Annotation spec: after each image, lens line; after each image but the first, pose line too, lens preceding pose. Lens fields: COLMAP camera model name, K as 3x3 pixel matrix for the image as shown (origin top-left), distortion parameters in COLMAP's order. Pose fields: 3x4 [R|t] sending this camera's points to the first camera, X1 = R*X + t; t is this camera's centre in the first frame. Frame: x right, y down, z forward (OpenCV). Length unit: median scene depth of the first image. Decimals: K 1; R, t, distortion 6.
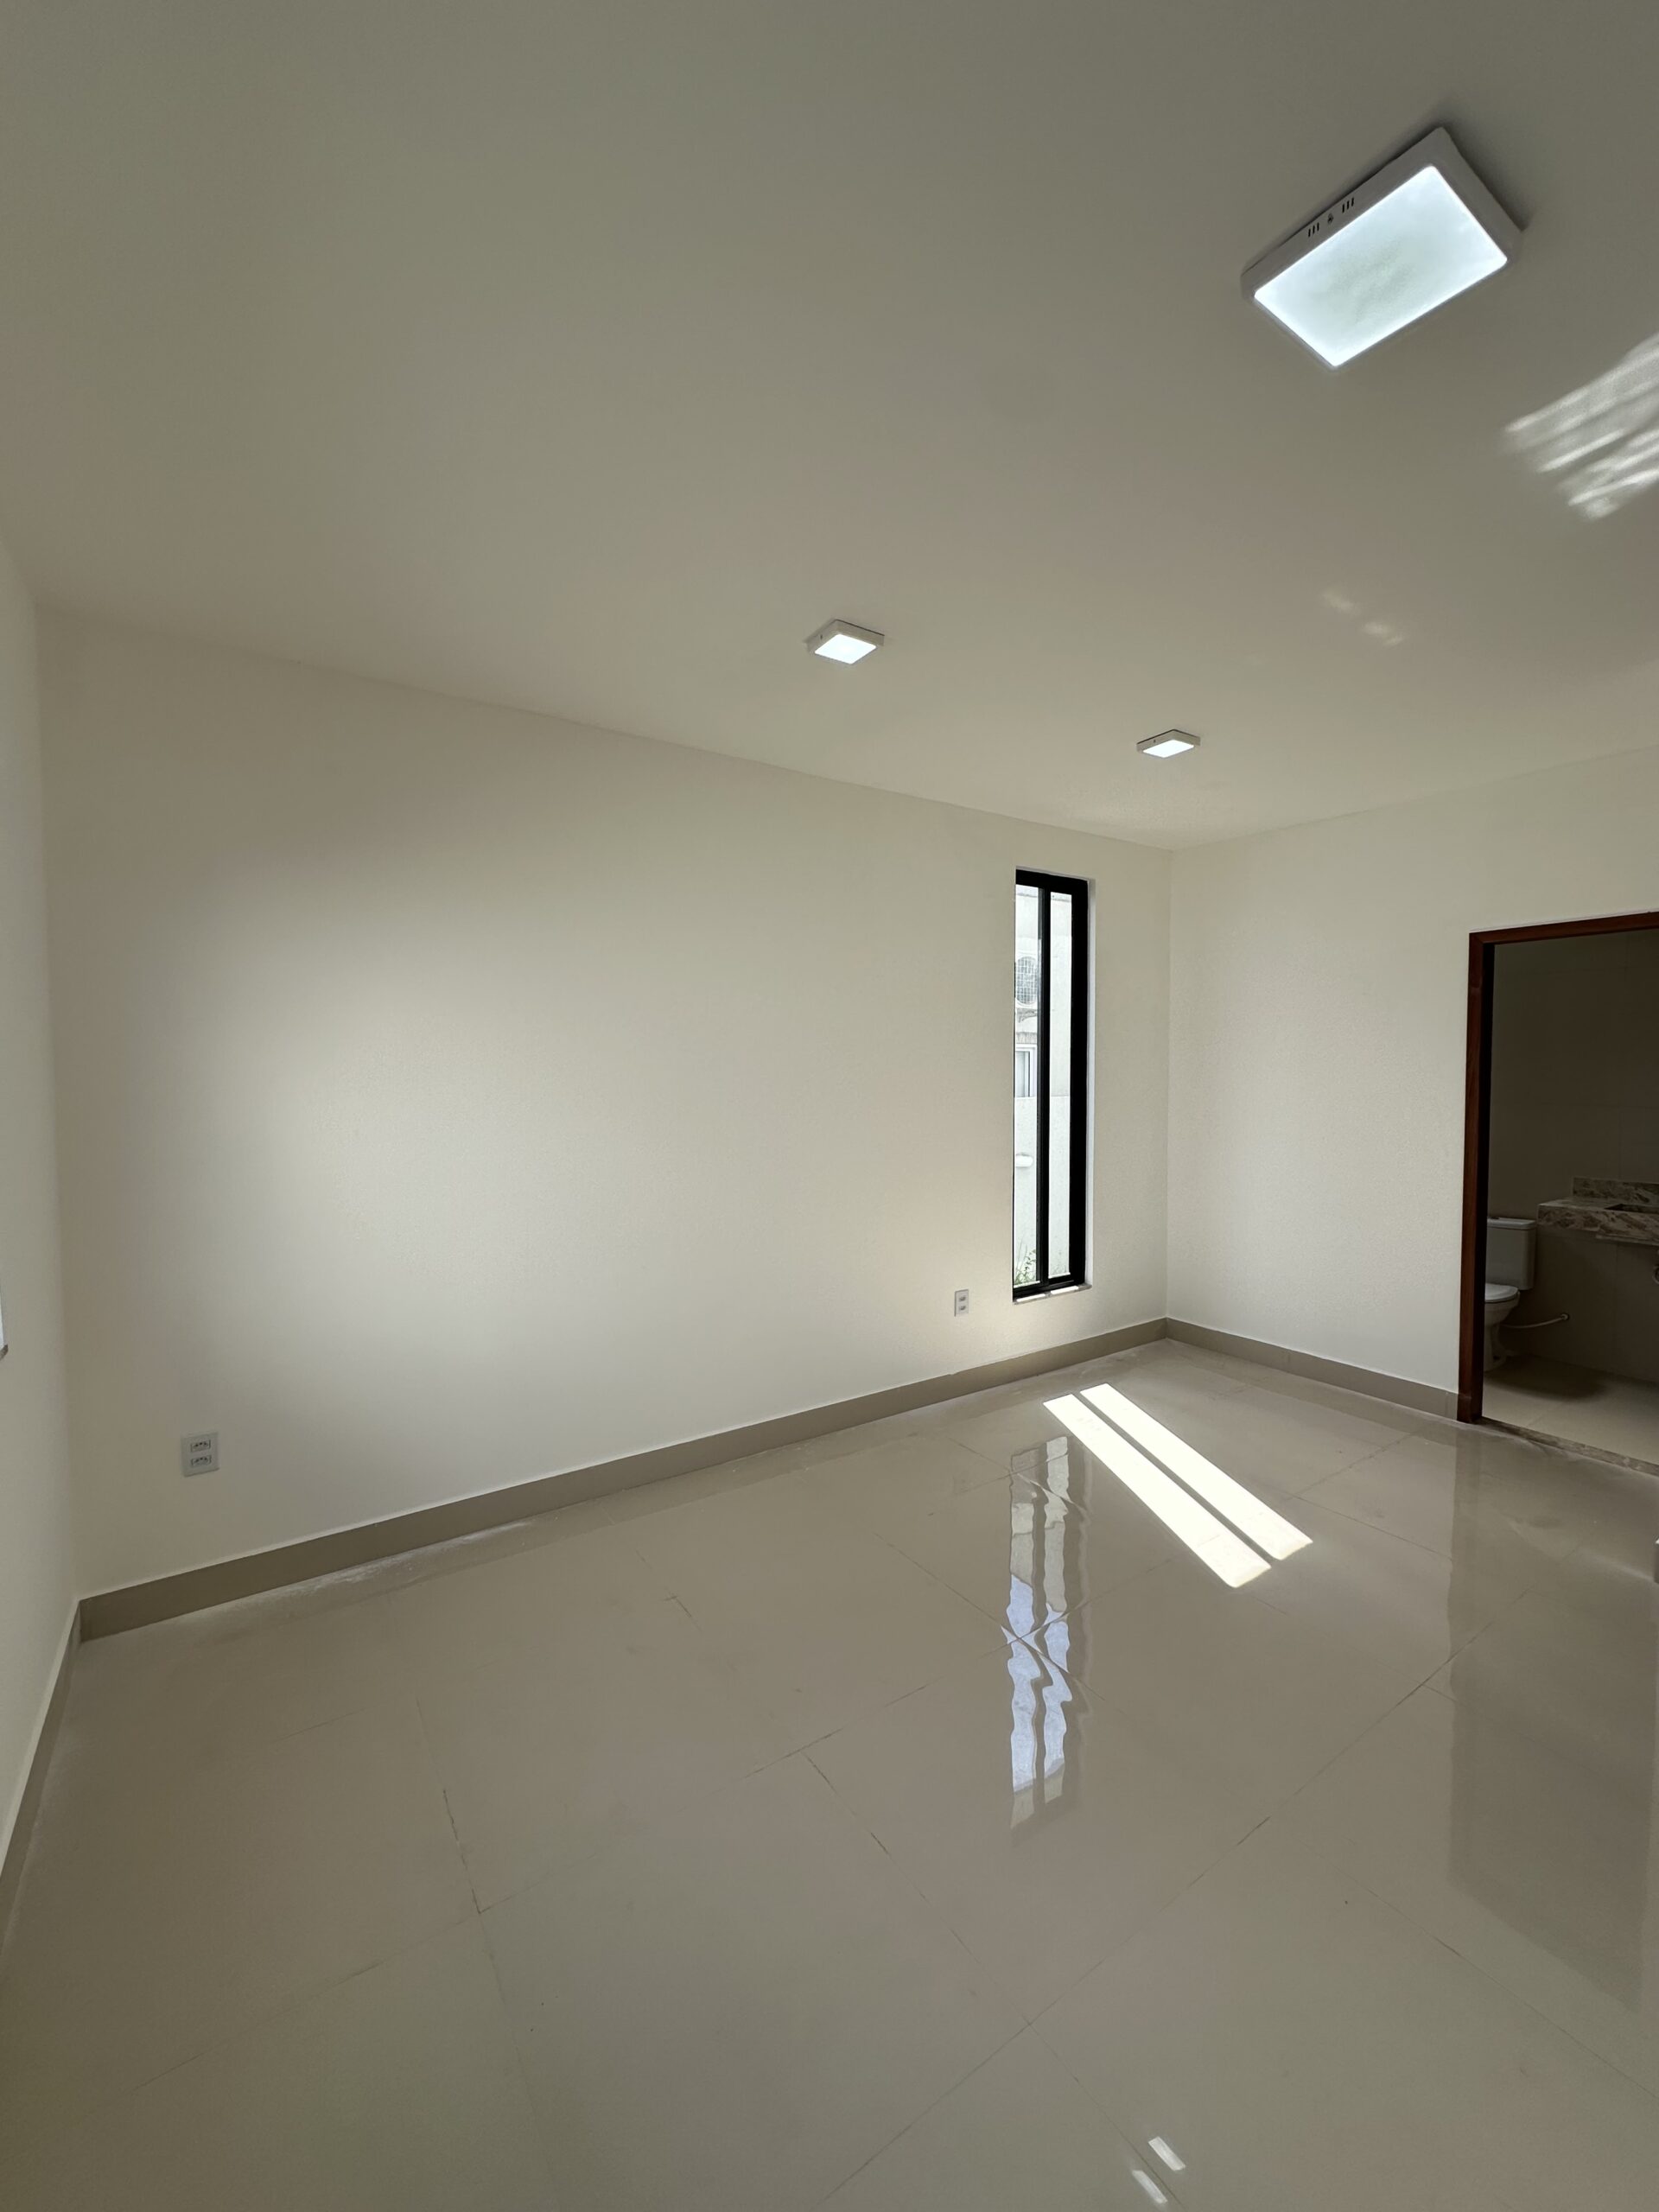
lens RADIAL K [[882.4, 0, 829.5], [0, 882.4, 1106.0], [0, 0, 1]] dist [-0.013849, 0.000231]
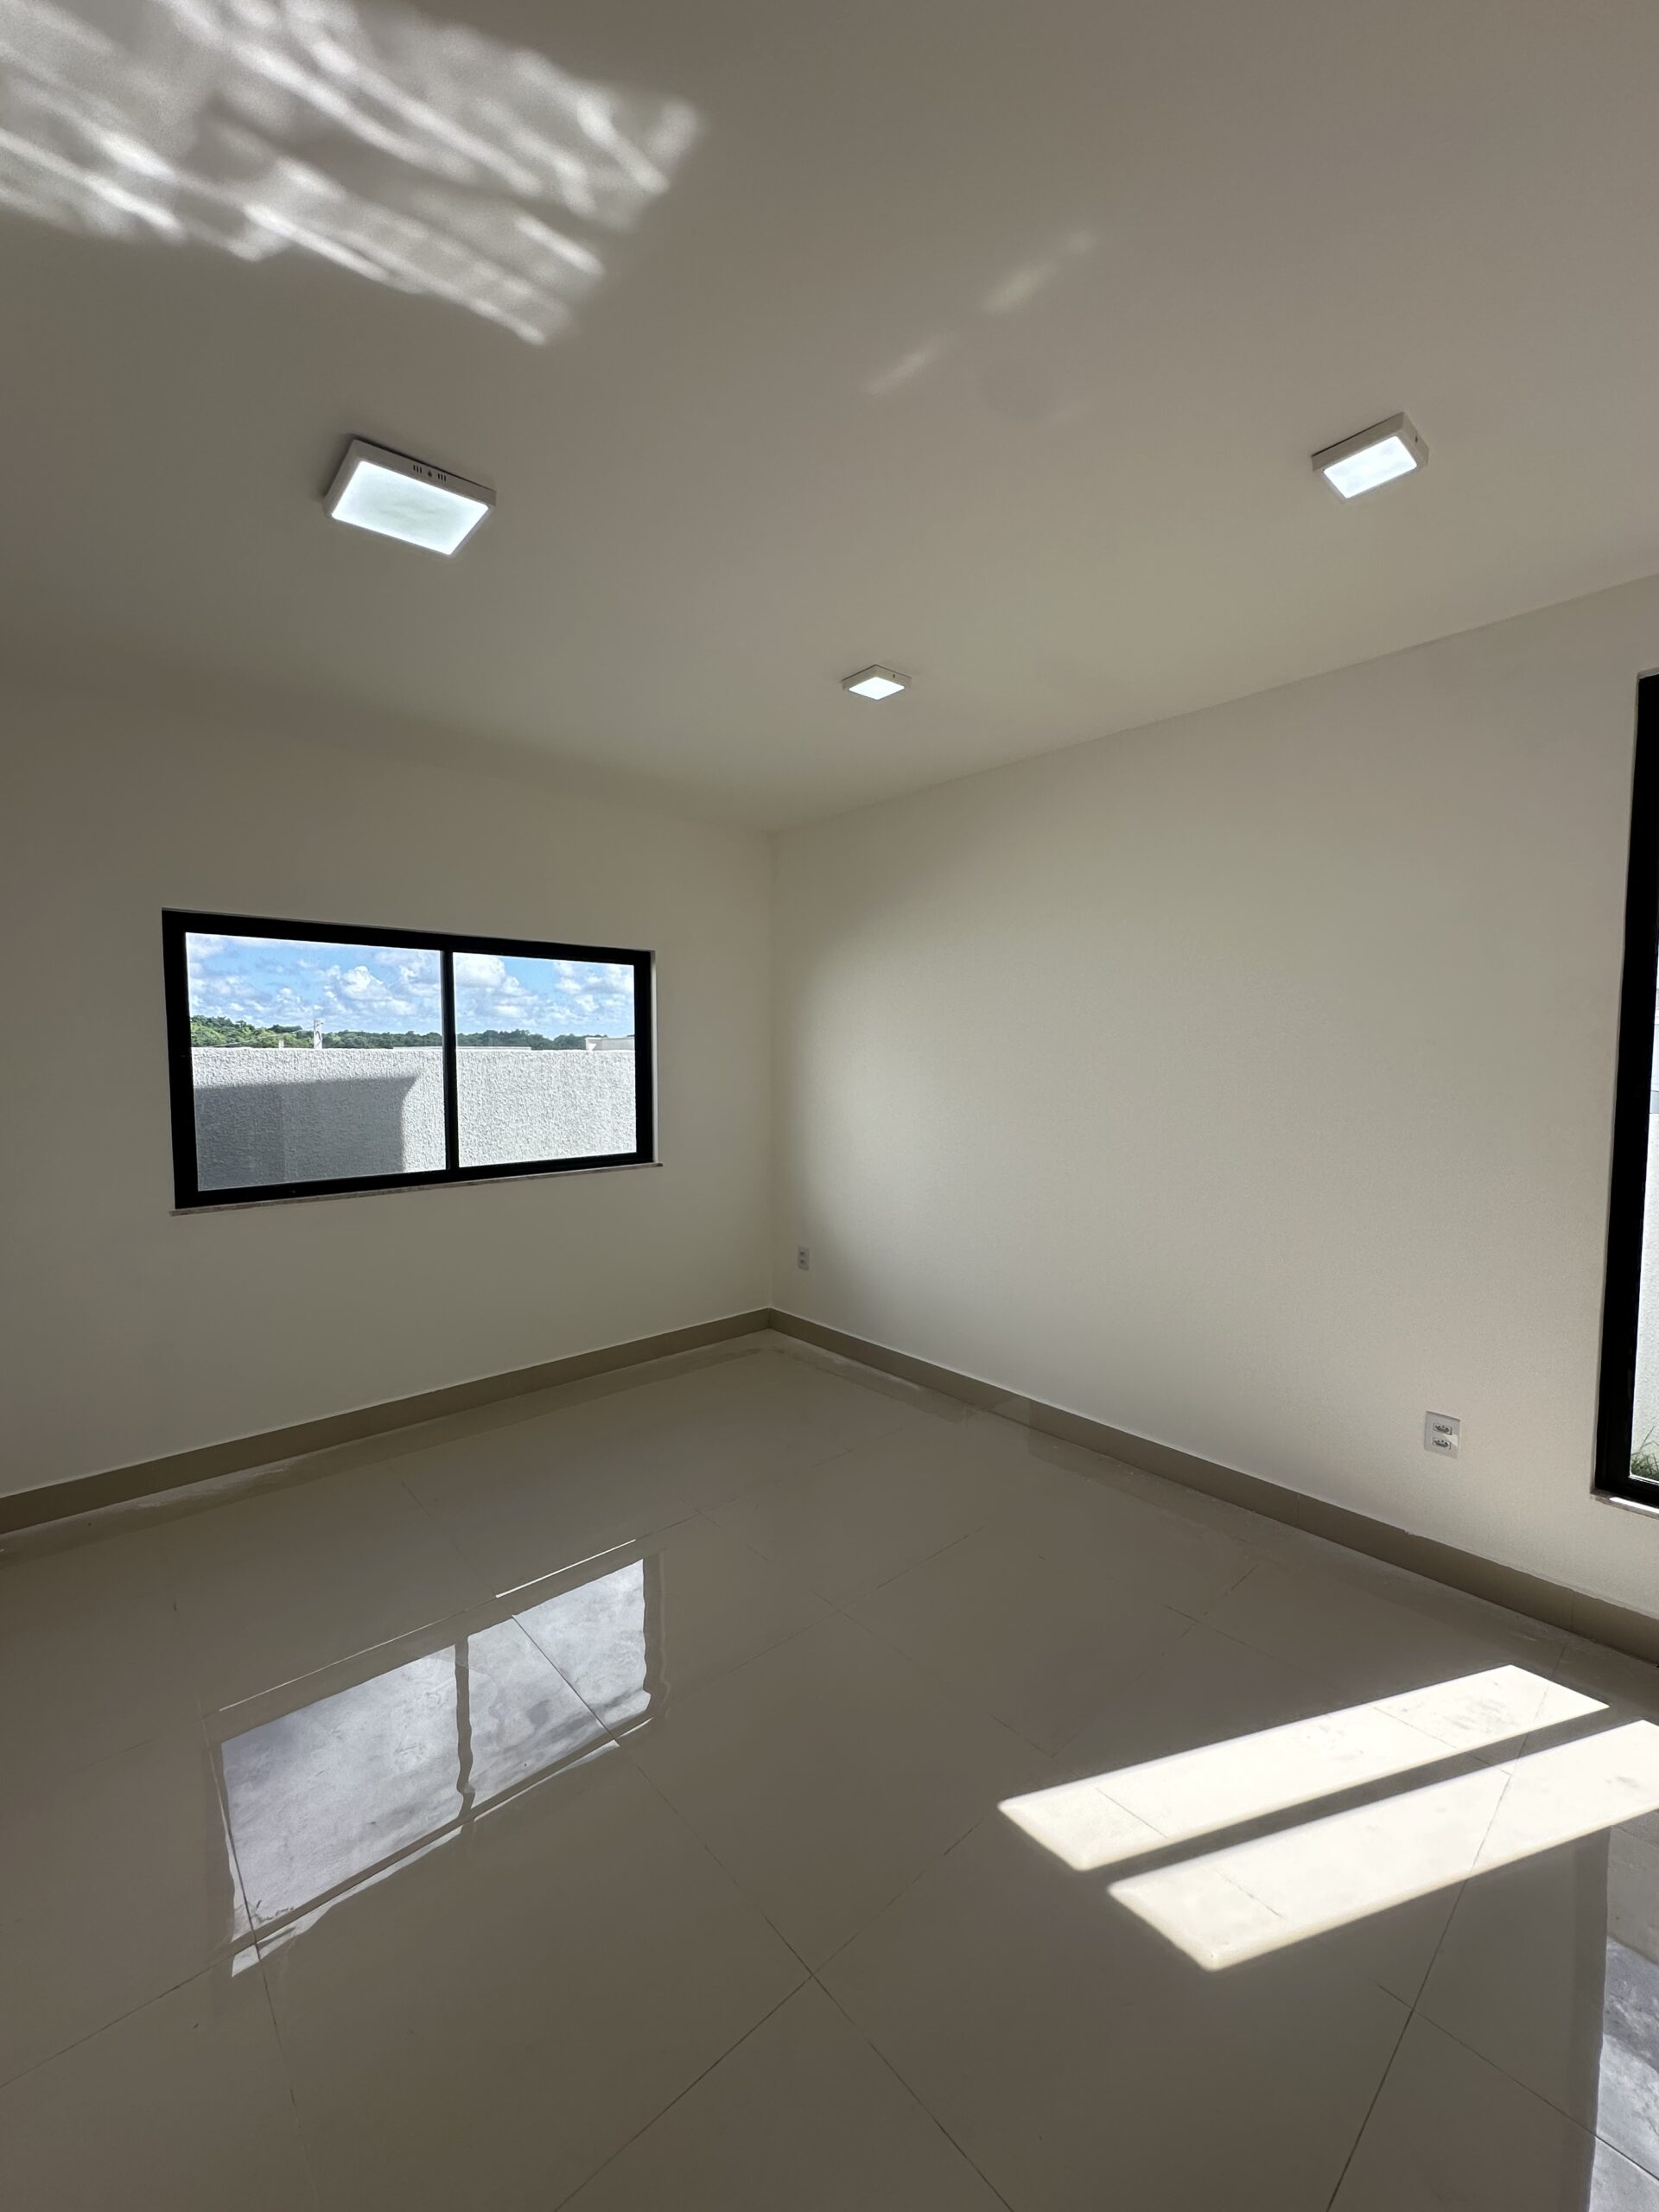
lens RADIAL K [[886.9, 0, 829.5], [0, 886.9, 1106.0], [0, 0, 1]] dist [-0.002301, 0.000397]
pose [[0.136694, 0.061825, -0.988682, 1.115912], [-0.053538, 0.997053, 0.054947, -0.033996], [0.989166, 0.045421, 0.139601, 0.753214]]
